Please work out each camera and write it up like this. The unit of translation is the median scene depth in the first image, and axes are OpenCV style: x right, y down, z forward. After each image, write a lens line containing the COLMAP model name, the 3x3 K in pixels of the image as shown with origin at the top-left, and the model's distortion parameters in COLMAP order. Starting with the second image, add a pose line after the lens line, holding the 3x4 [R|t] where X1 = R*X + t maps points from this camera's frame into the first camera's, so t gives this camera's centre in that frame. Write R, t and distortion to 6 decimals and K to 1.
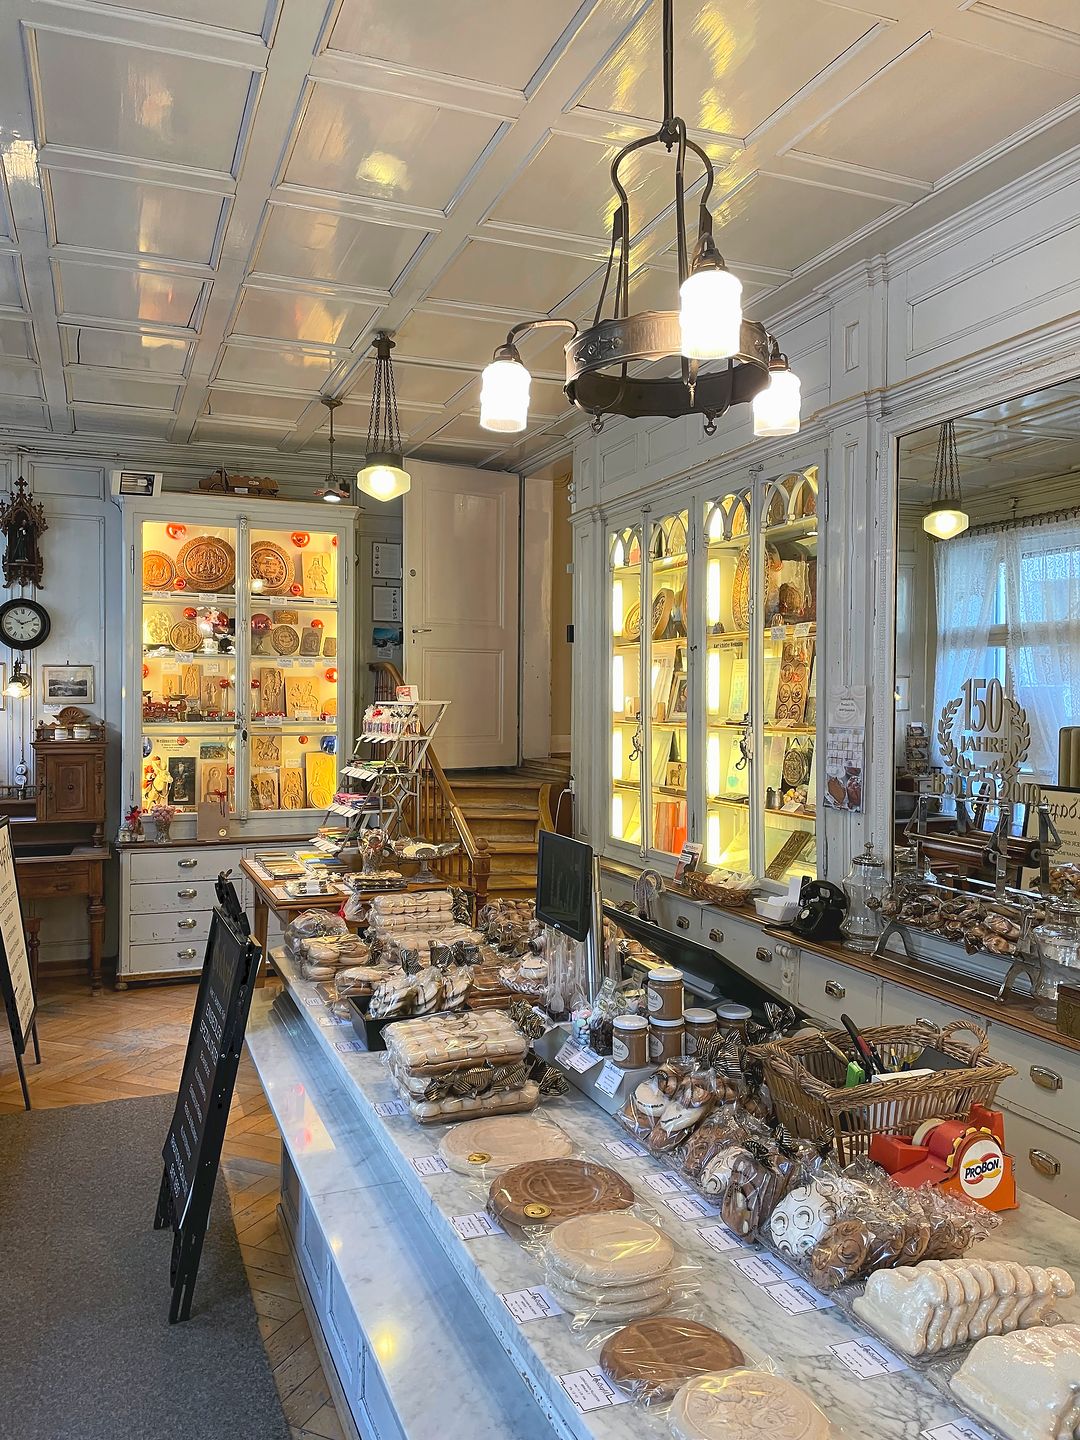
lens RADIAL K [[1121.3, 0, 529.8], [0, 1121.3, 720.7], [0, 0, 1]] dist [0.008865, -0.009646]
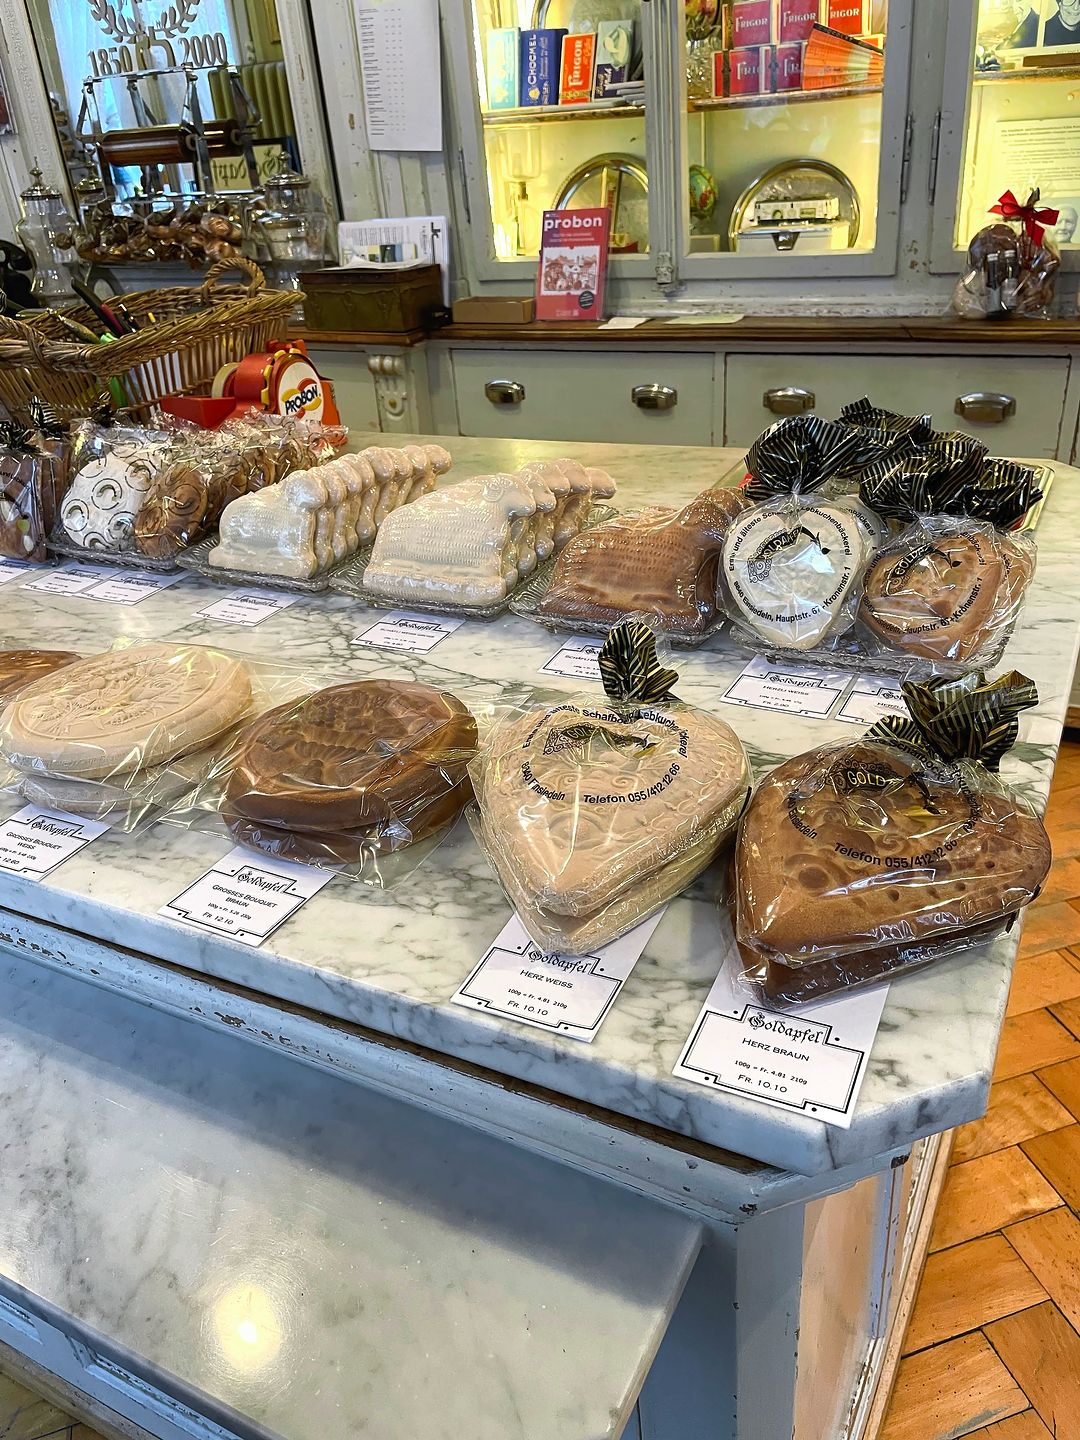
lens RADIAL K [[1121.3, 0, 535.4], [0, 1121.3, 712.8], [0, 0, 1]] dist [0.008865, -0.009646]
pose [[0.758179, -0.376900, 0.532081, 0.020399], [0.096176, 0.871733, 0.480449, 0.227358], [-0.644914, -0.313093, 0.697179, 0.269047]]
